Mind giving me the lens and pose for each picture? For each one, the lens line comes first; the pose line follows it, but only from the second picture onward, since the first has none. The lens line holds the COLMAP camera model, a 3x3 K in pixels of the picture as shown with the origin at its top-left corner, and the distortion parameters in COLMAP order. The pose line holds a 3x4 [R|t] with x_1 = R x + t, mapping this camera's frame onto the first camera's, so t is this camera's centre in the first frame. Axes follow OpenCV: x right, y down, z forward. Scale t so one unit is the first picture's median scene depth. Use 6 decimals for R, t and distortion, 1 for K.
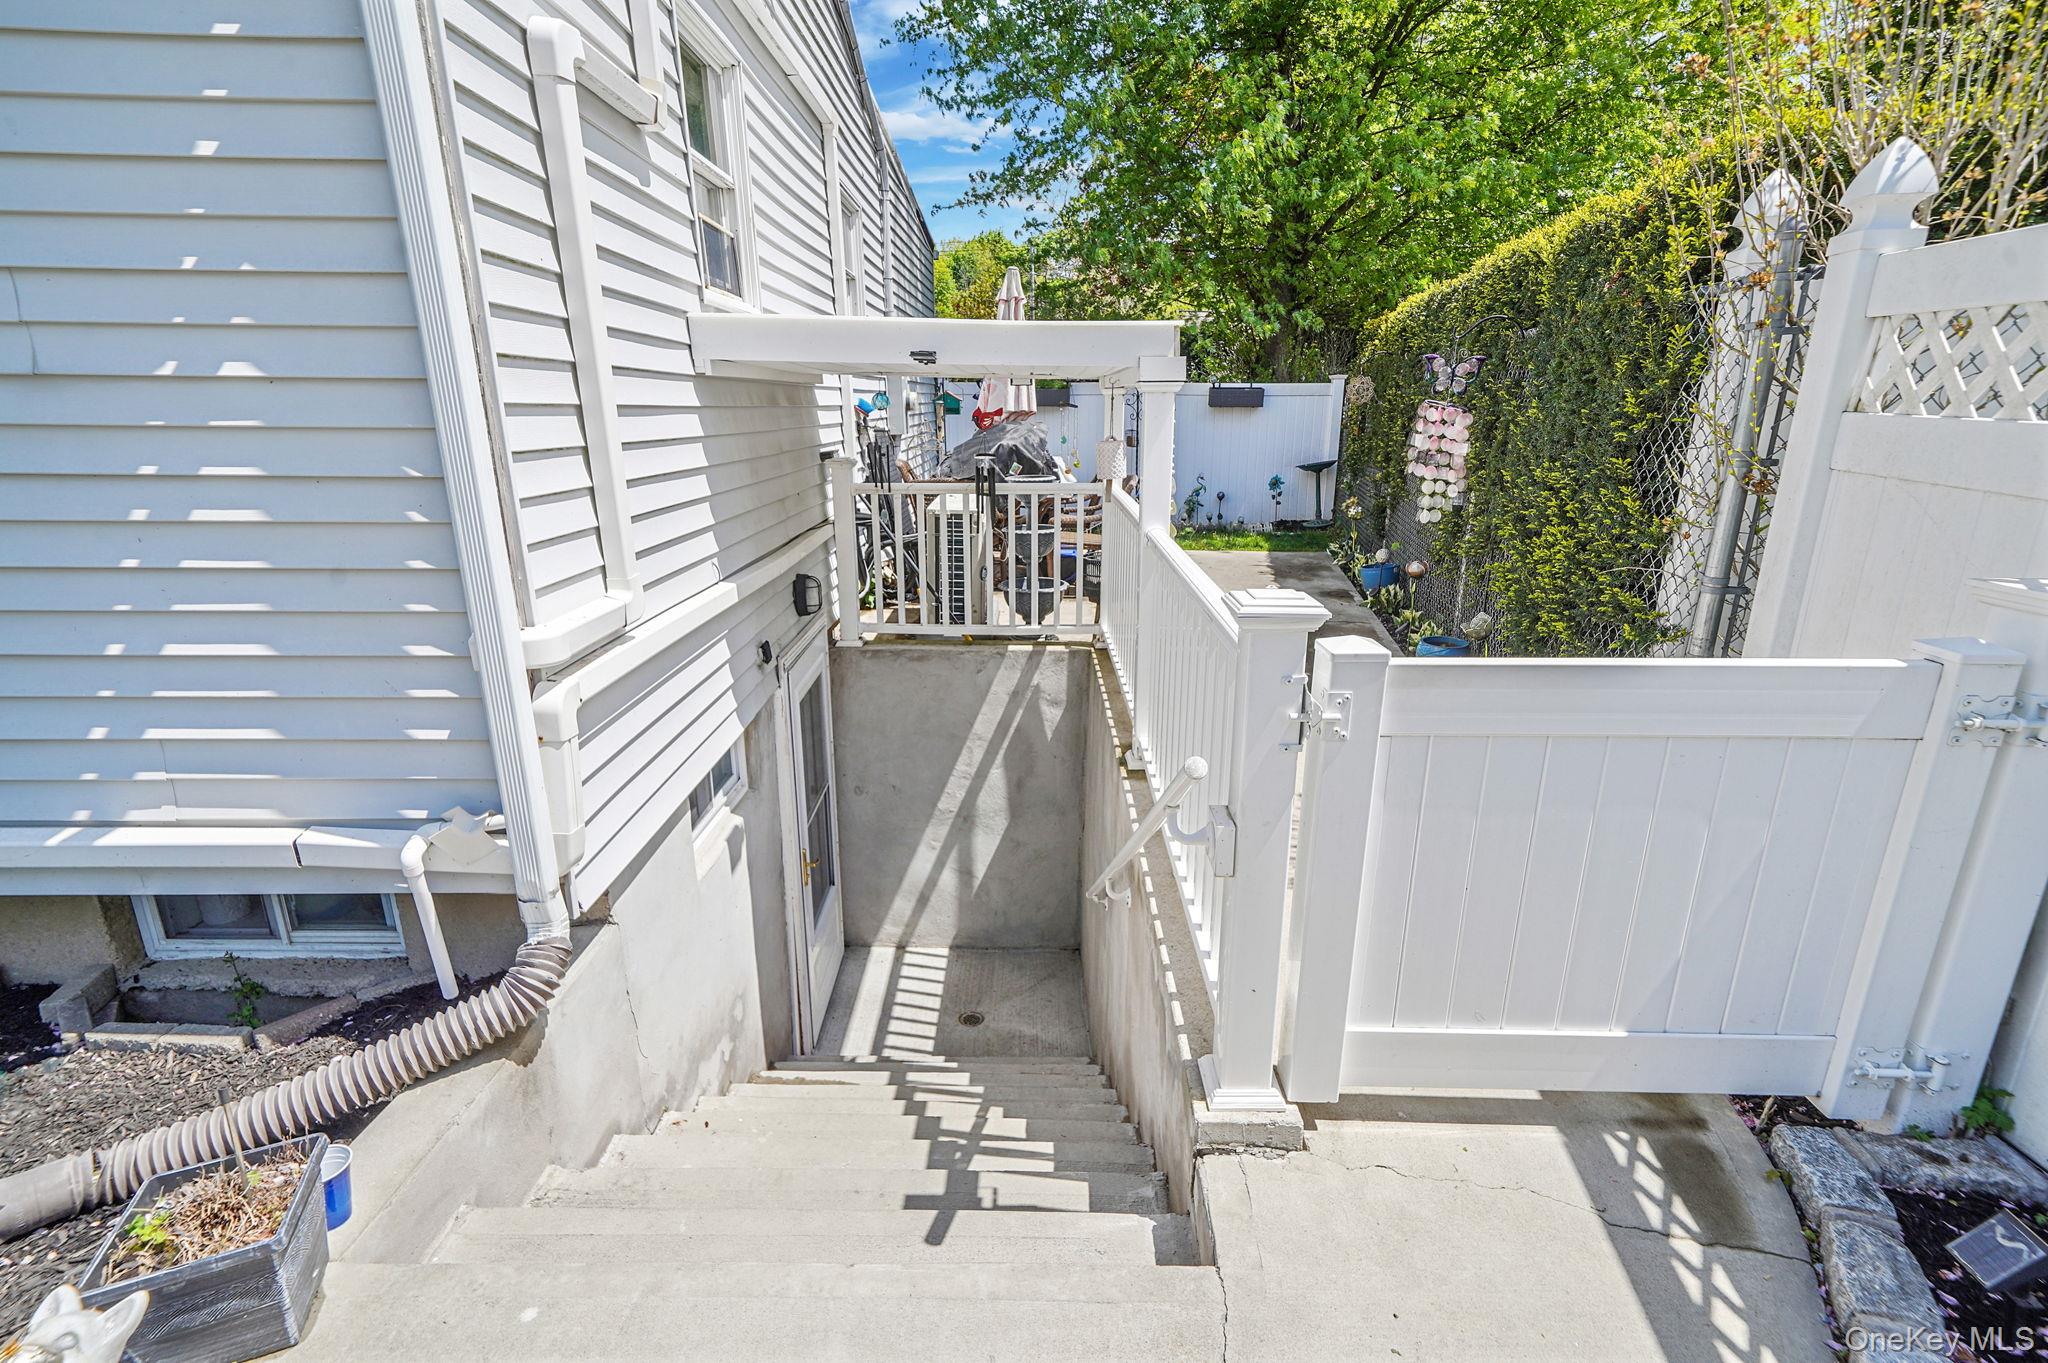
lens RADIAL K [[913.9, 0, 1027.8], [0, 913.9, 669.1], [0, 0, 1]] dist [0.001510, 0.000305]
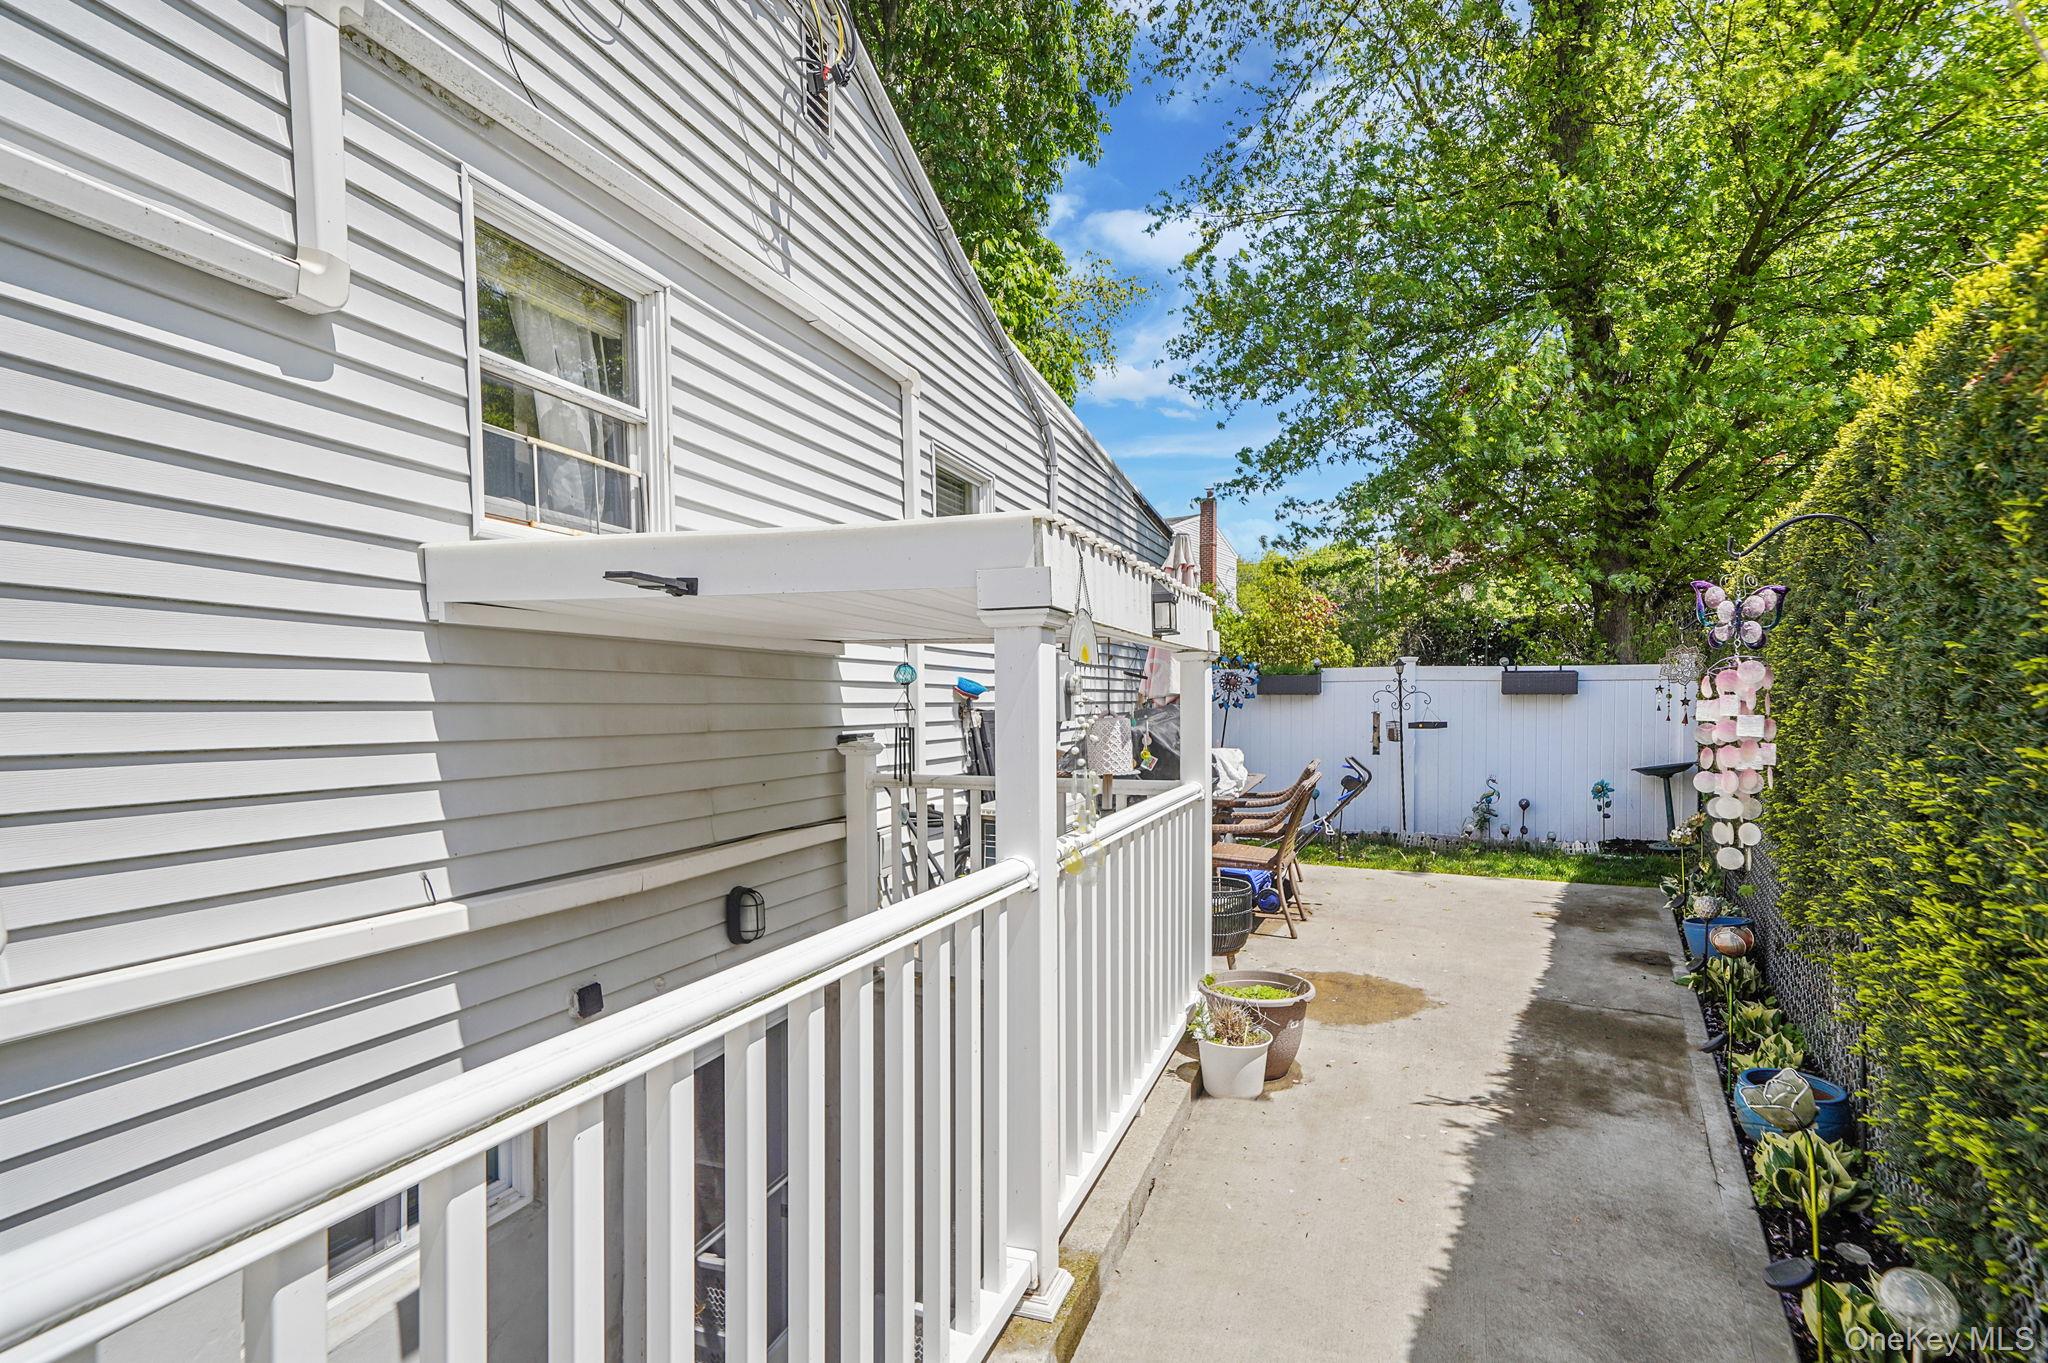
lens RADIAL K [[946.2, 0, 1028.2], [0, 946.2, 723.0], [0, 0, 1]] dist [0.026063, 0.000287]
pose [[0.943401, 0.006024, -0.331599, 0.227346], [-0.090761, 0.966356, -0.240662, -0.062064], [0.318993, 0.257137, 0.912208, 0.293014]]
